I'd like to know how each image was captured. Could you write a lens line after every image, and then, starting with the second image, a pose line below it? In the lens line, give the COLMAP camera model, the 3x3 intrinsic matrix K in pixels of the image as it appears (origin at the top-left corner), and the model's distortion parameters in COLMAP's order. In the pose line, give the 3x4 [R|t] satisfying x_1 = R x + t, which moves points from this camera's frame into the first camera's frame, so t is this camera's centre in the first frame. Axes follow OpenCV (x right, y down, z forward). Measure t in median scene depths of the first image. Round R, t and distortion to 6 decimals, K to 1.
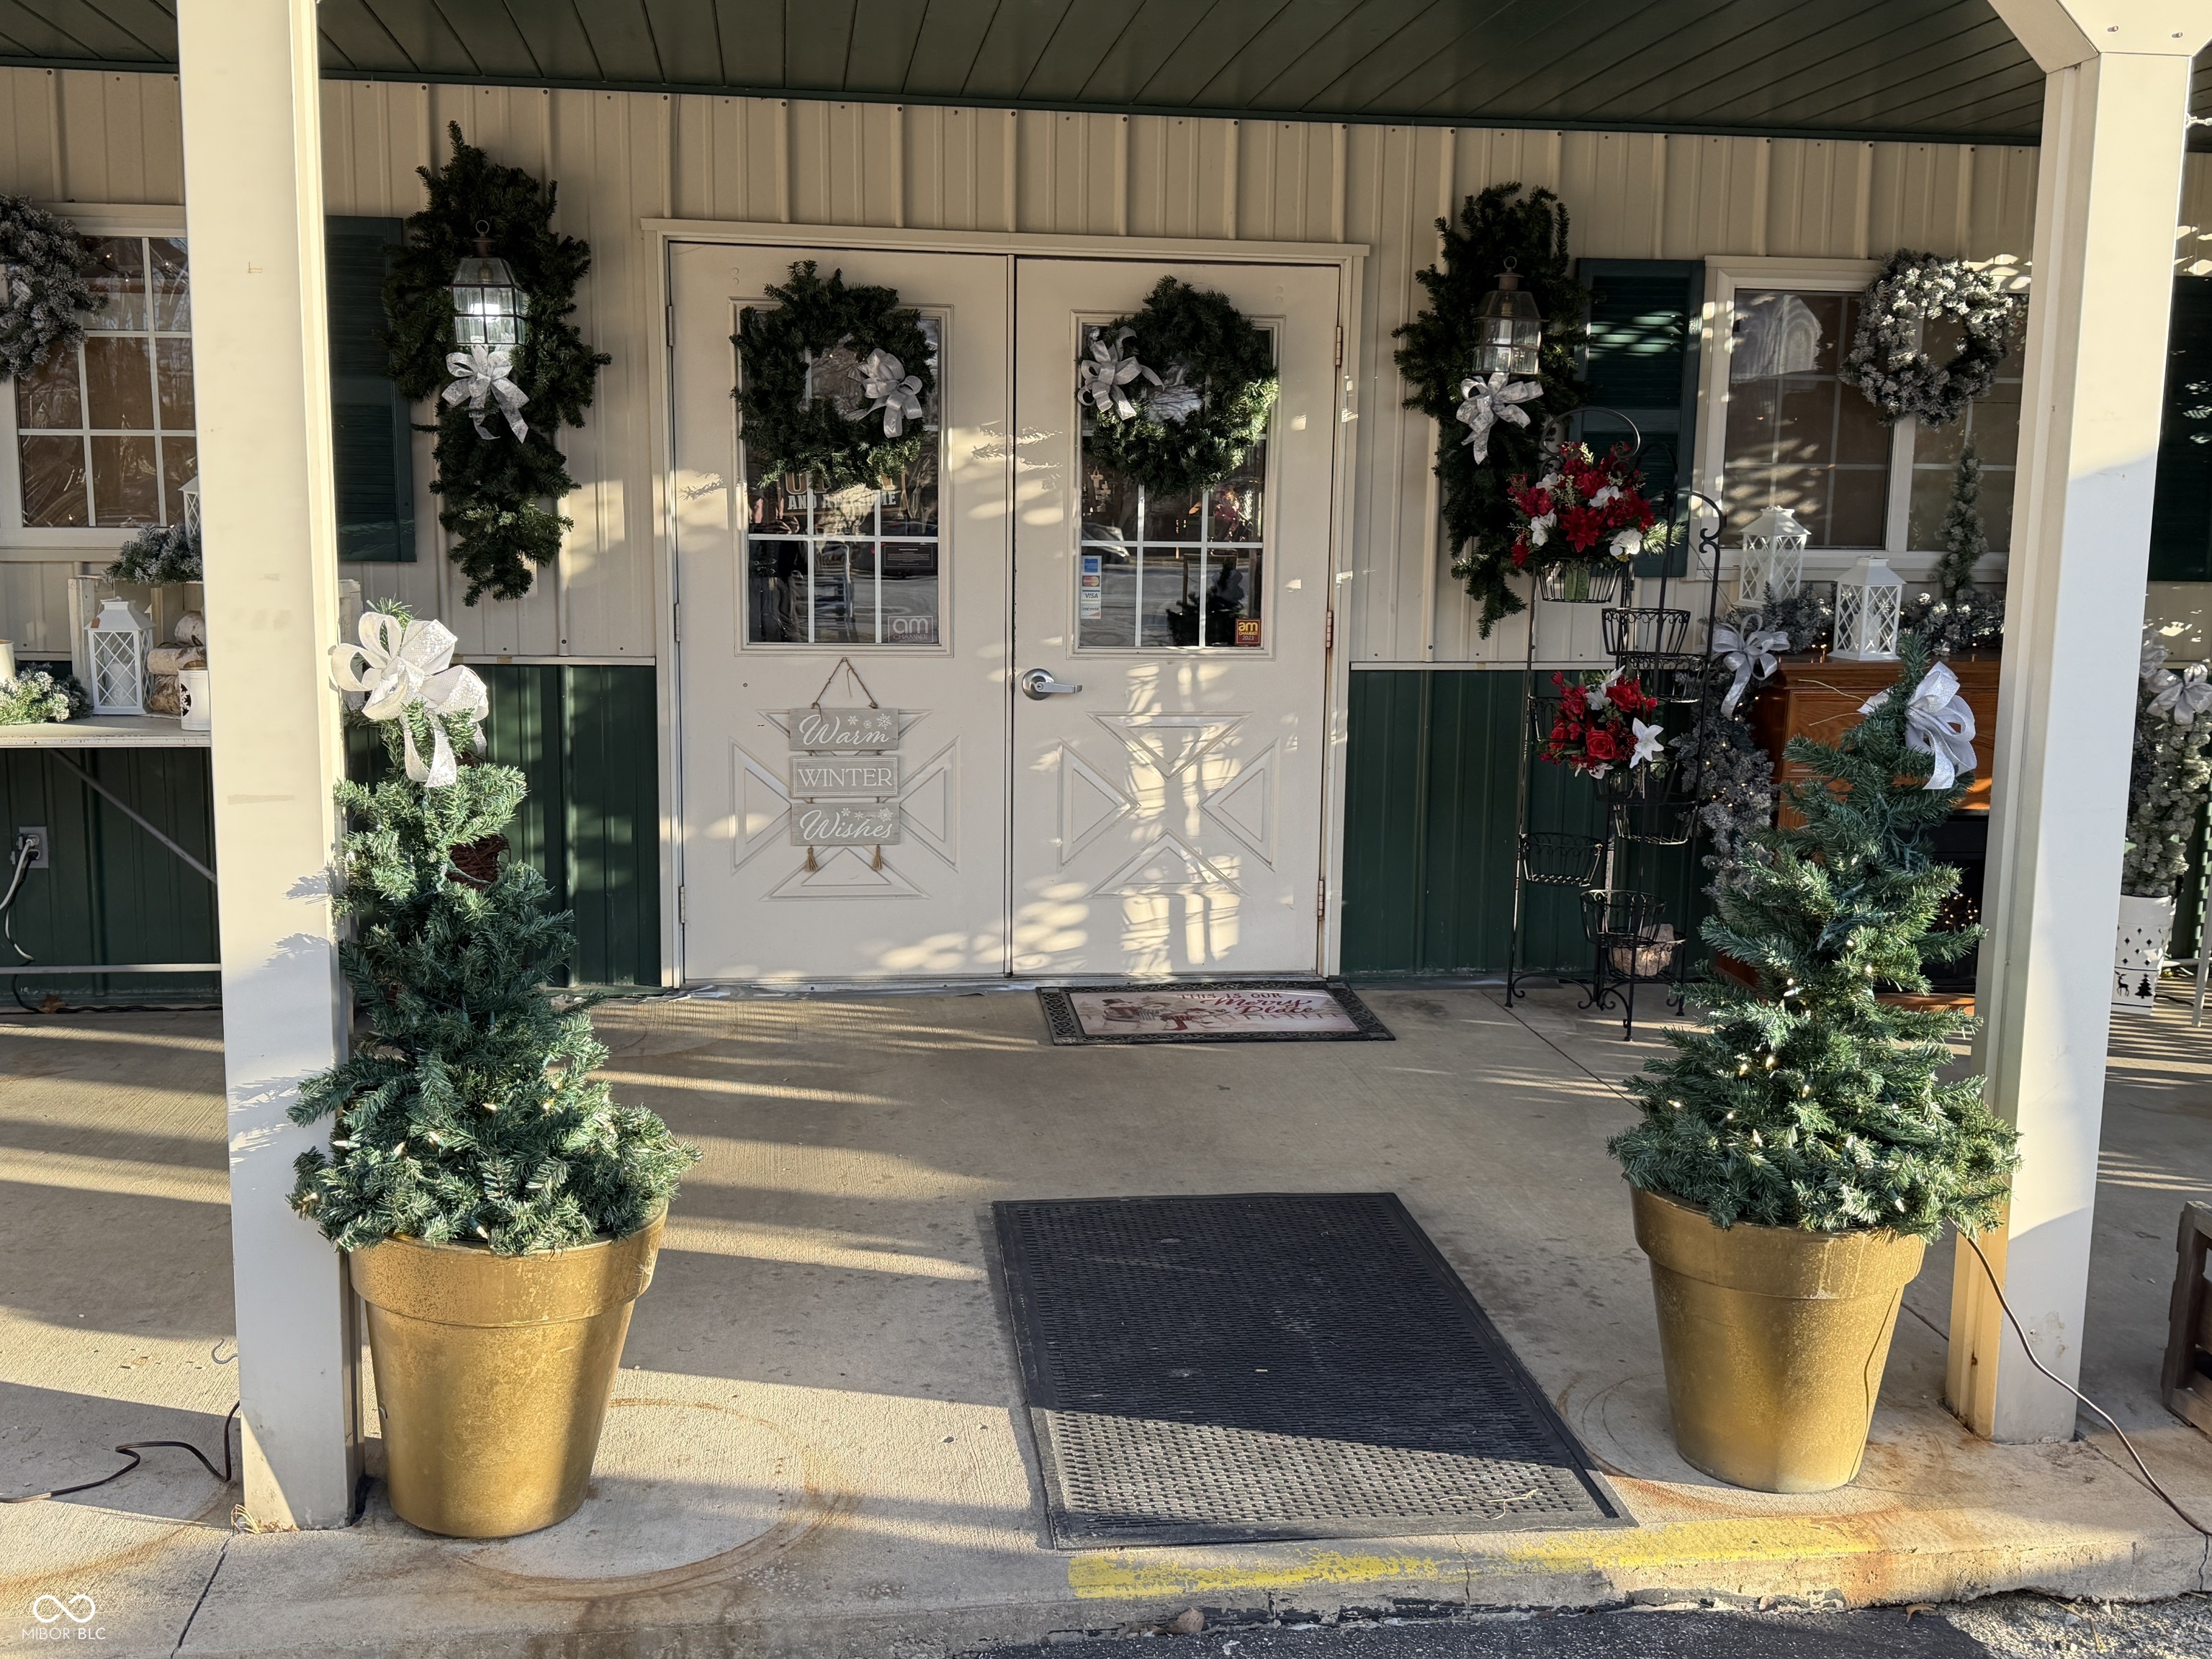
lens RADIAL K [[2169.2, 0, 1085.0], [0, 2169.2, 866.2], [0, 0, 1]] dist [0.056429, 0.000000]
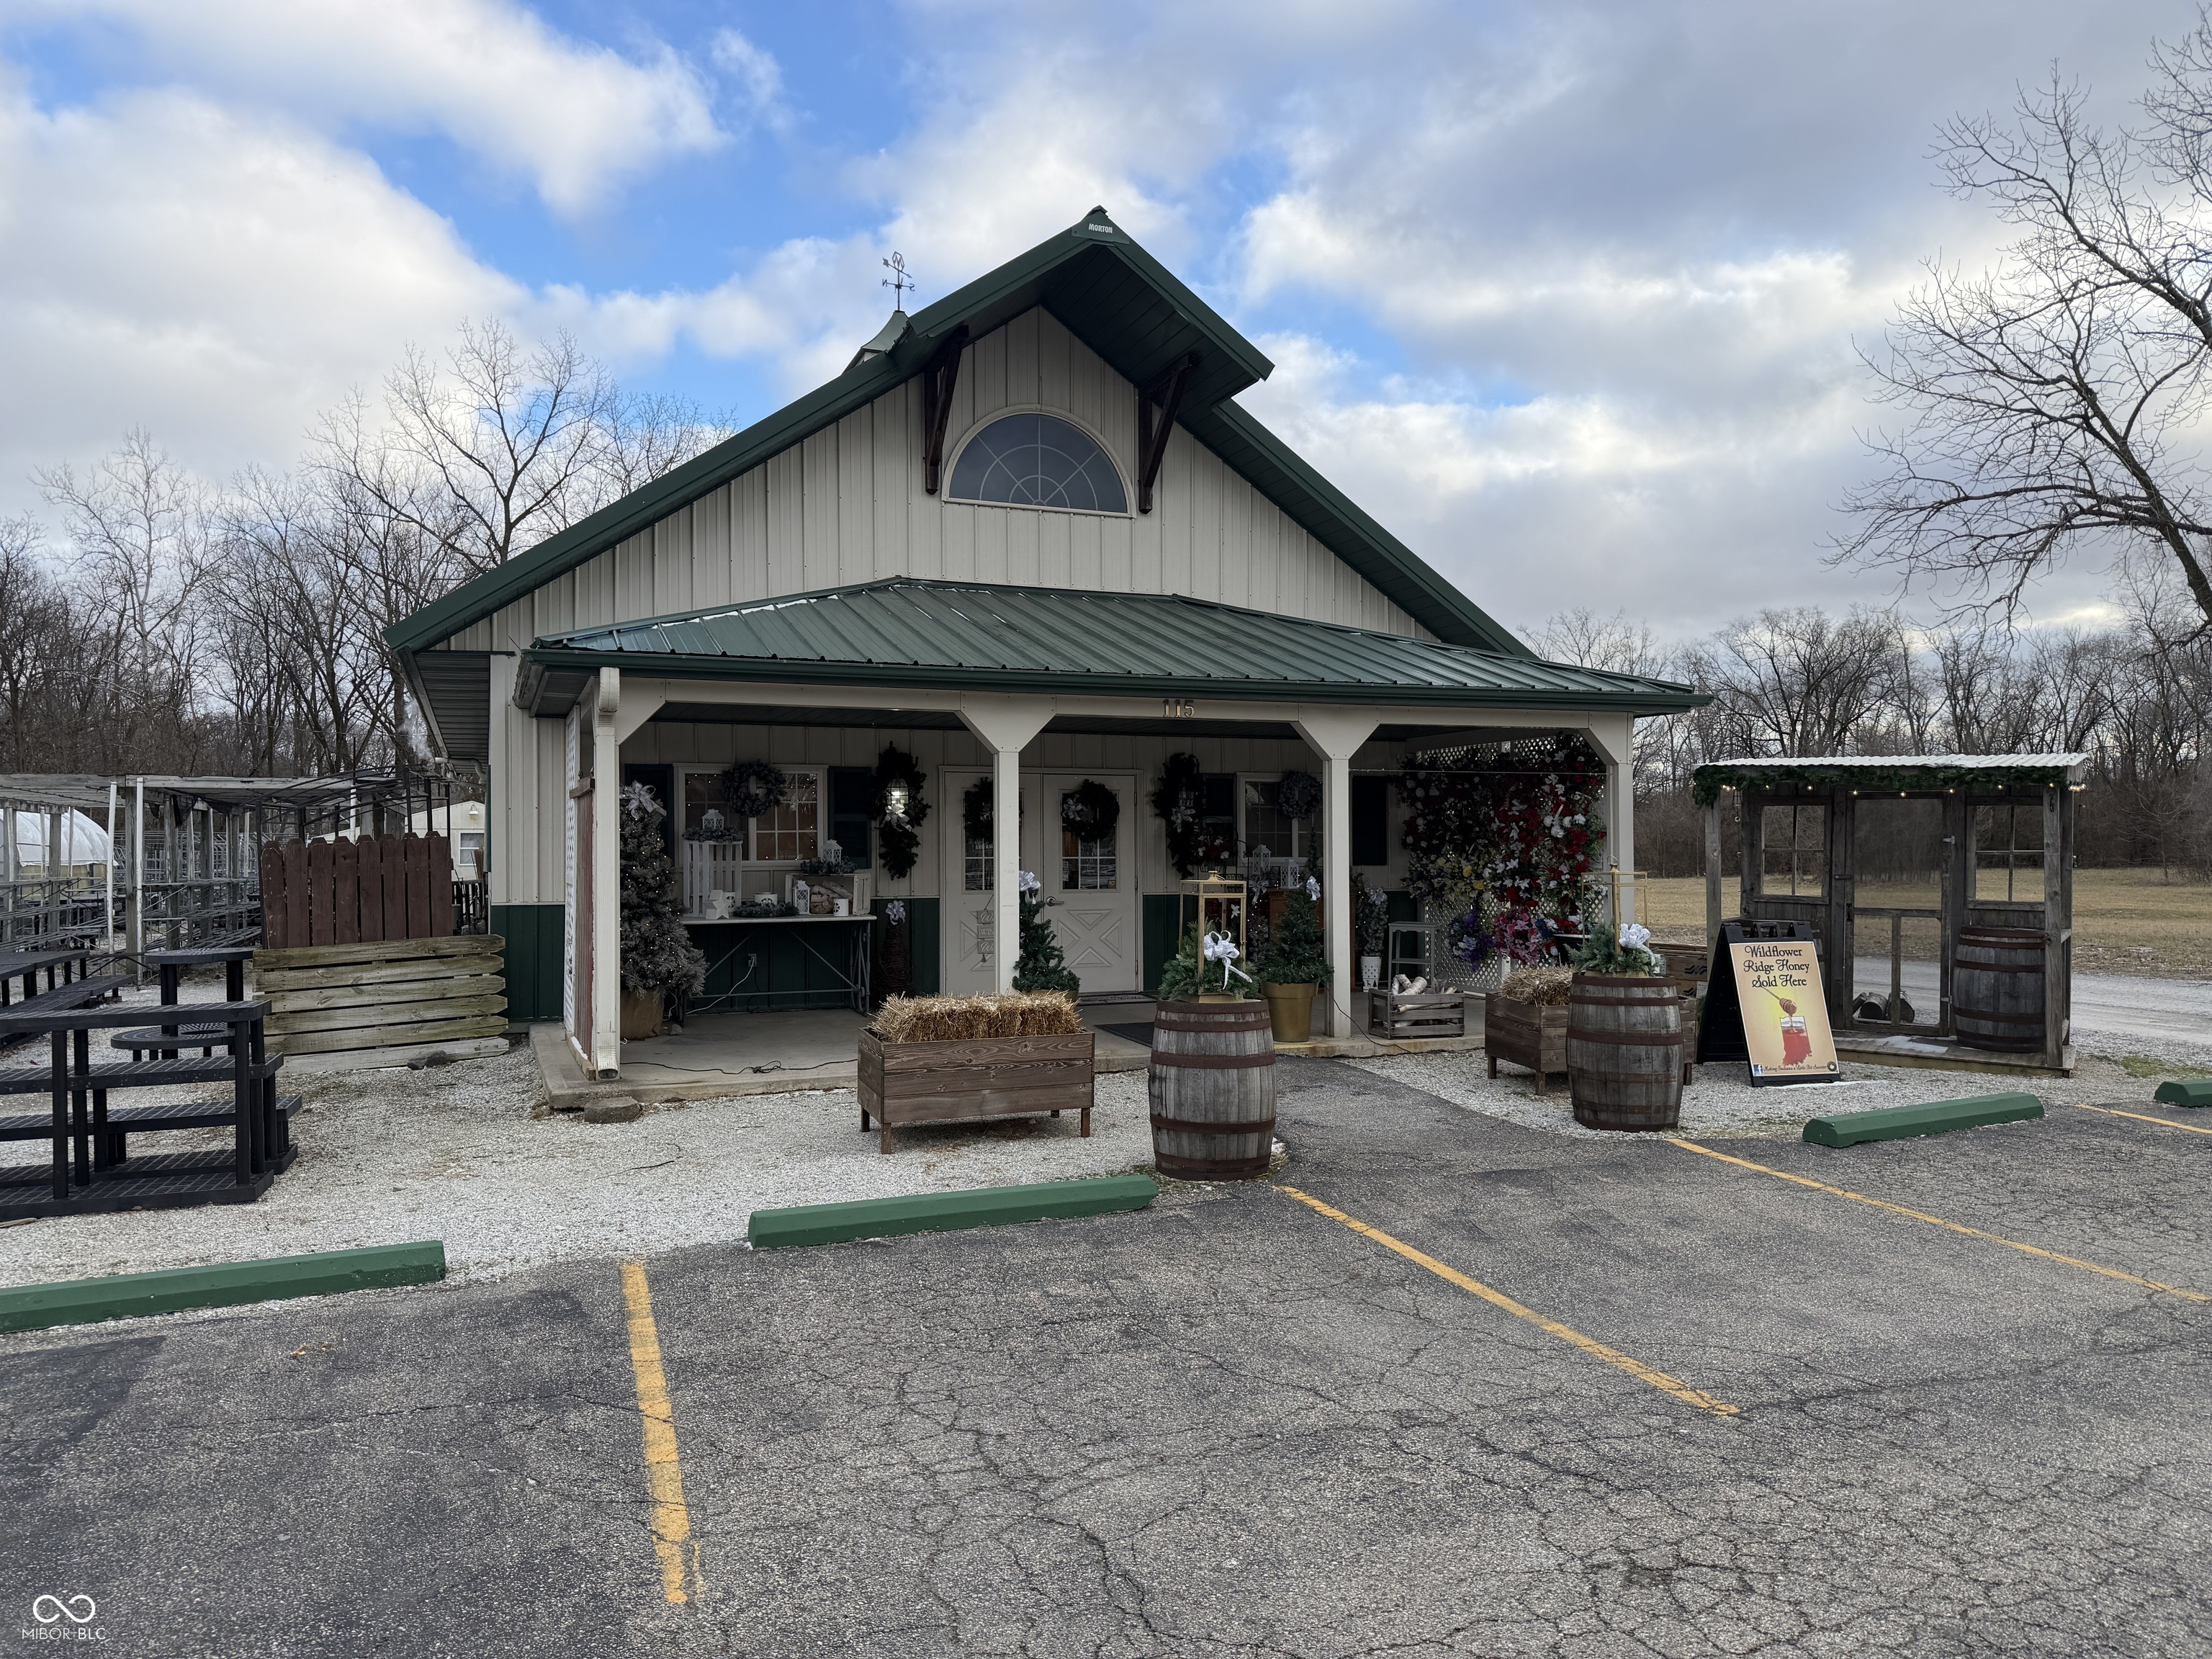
lens RADIAL K [[1541.0, 0, 1094.8], [0, 1541.0, 821.0], [0, 0, 1]] dist [0.069318, -0.092841]
pose [[0.972212, -0.013237, 0.233729, -0.501326], [0.054786, 0.983540, -0.172183, 0.200600], [-0.227602, 0.180203, 0.956935, -1.252180]]
